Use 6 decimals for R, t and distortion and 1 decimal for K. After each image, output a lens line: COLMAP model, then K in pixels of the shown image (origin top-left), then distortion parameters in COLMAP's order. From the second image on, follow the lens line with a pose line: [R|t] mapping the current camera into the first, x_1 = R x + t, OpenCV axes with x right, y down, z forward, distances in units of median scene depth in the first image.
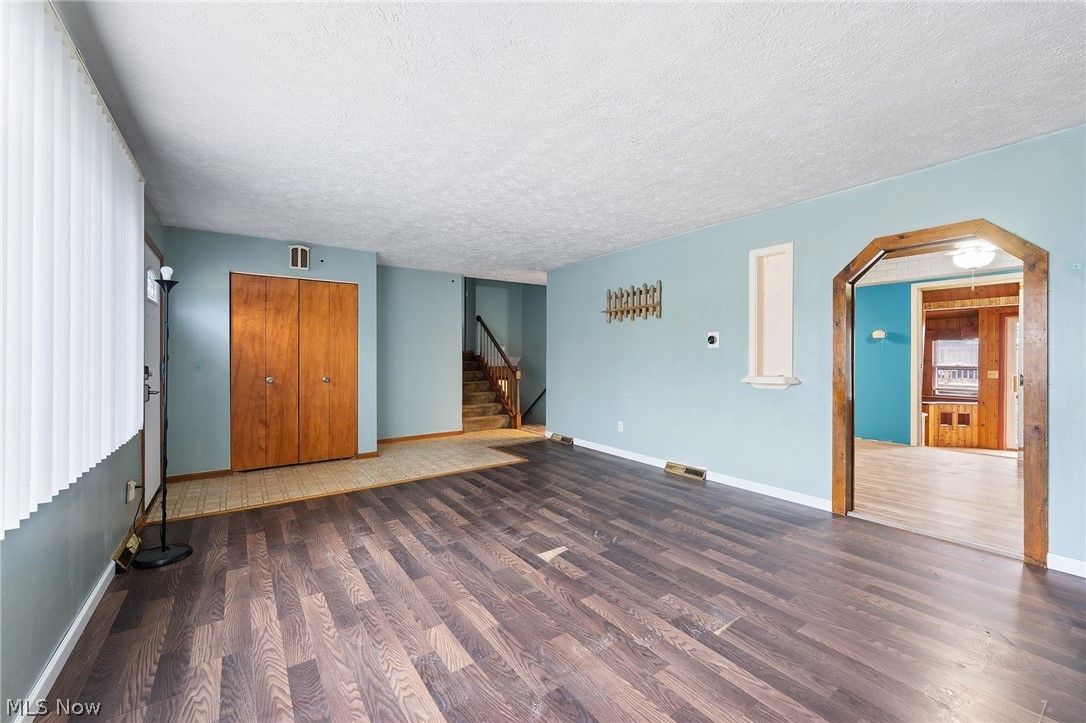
lens RADIAL K [[432.4, 0, 542.7], [0, 432.4, 358.1], [0, 0, 1]] dist [0.000260, 0.000426]
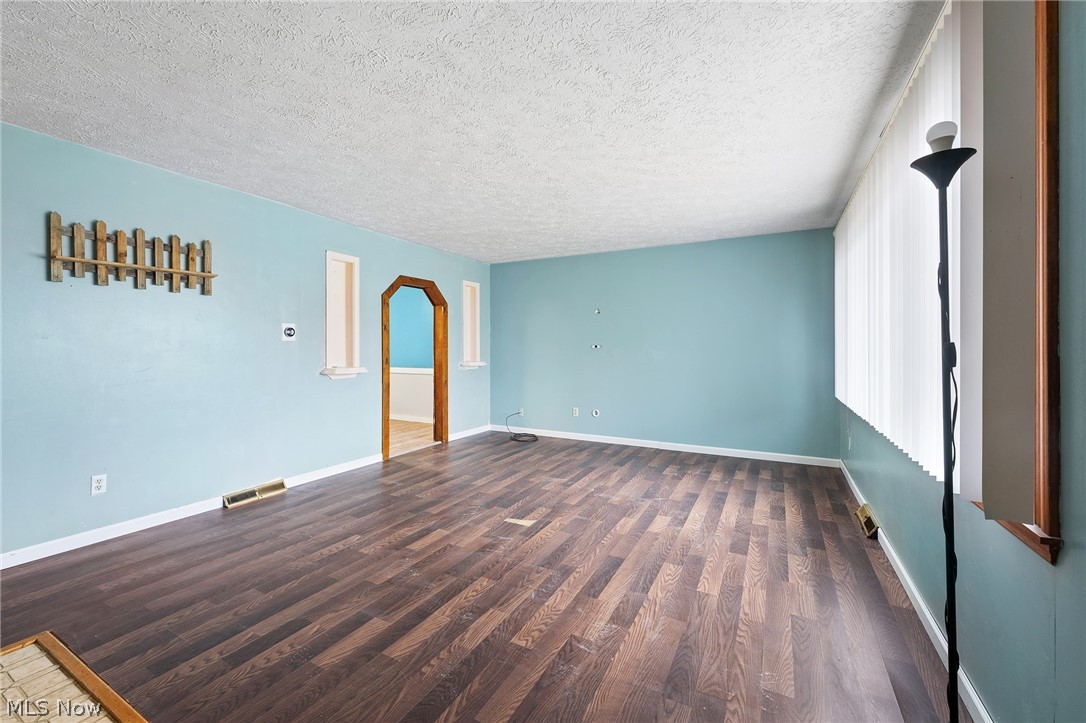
lens RADIAL K [[432.4, 0, 541.5], [0, 432.4, 353.5], [0, 0, 1]] dist [0.000260, 0.000426]
pose [[-0.439872, -0.007348, 0.898030, -0.996852], [0.009468, 0.999873, 0.012819, -0.005441], [-0.898011, 0.014141, -0.439747, 1.410323]]
